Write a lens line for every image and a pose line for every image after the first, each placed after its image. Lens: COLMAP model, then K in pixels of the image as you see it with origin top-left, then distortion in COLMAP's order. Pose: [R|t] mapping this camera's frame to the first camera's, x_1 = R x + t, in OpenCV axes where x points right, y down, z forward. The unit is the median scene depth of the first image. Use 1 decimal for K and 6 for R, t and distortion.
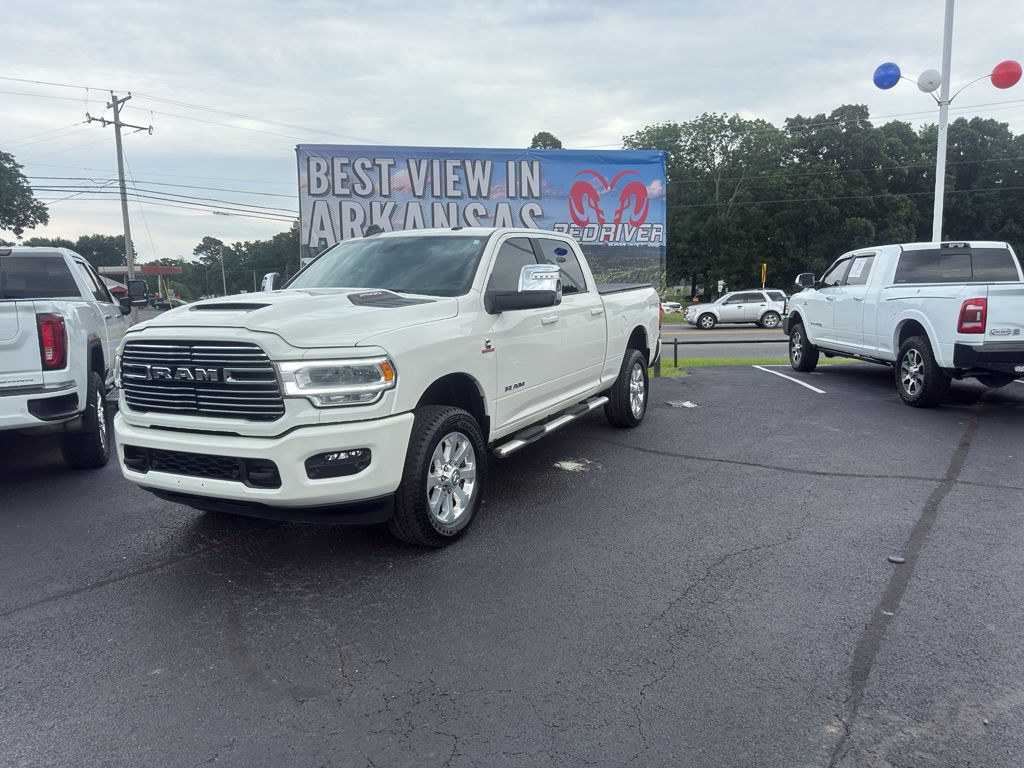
lens RADIAL K [[806.9, 0, 512.0], [0, 806.9, 384.0], [0, 0, 1]] dist [0.056326, -0.072247]
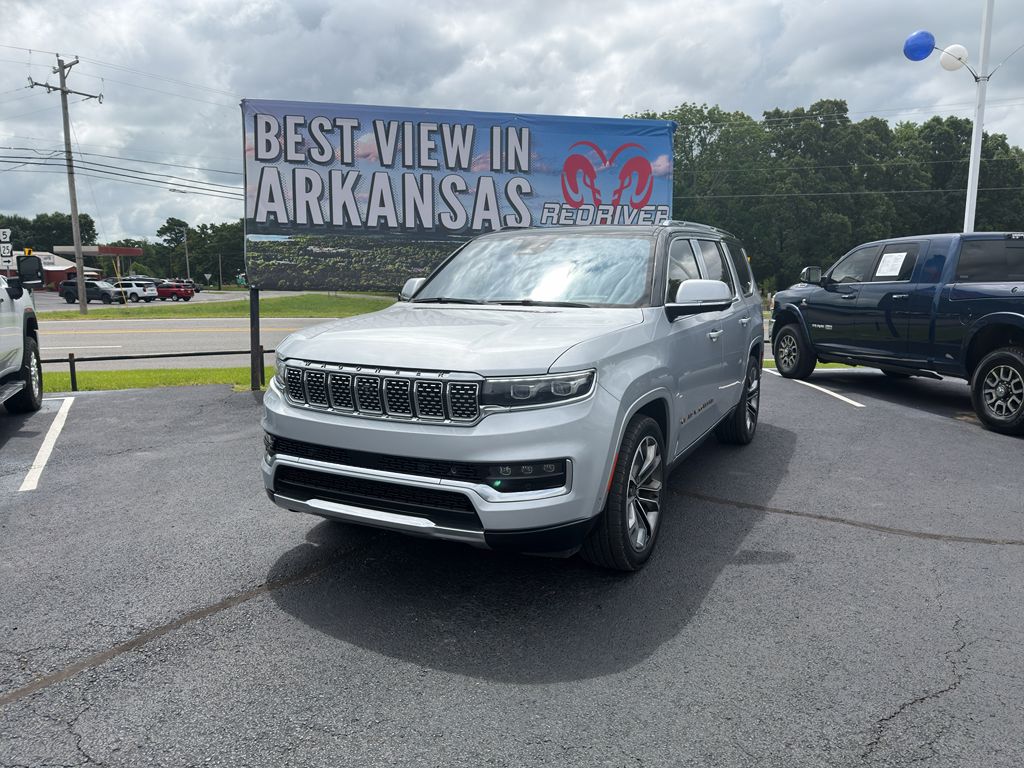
lens RADIAL K [[806.9, 0, 512.0], [0, 806.9, 384.0], [0, 0, 1]] dist [0.056326, -0.072247]
pose [[0.999156, 0.016616, 0.037566, -0.011356], [-0.017075, 0.999783, 0.011928, -0.013599], [-0.037360, -0.012559, 0.999223, 0.129404]]
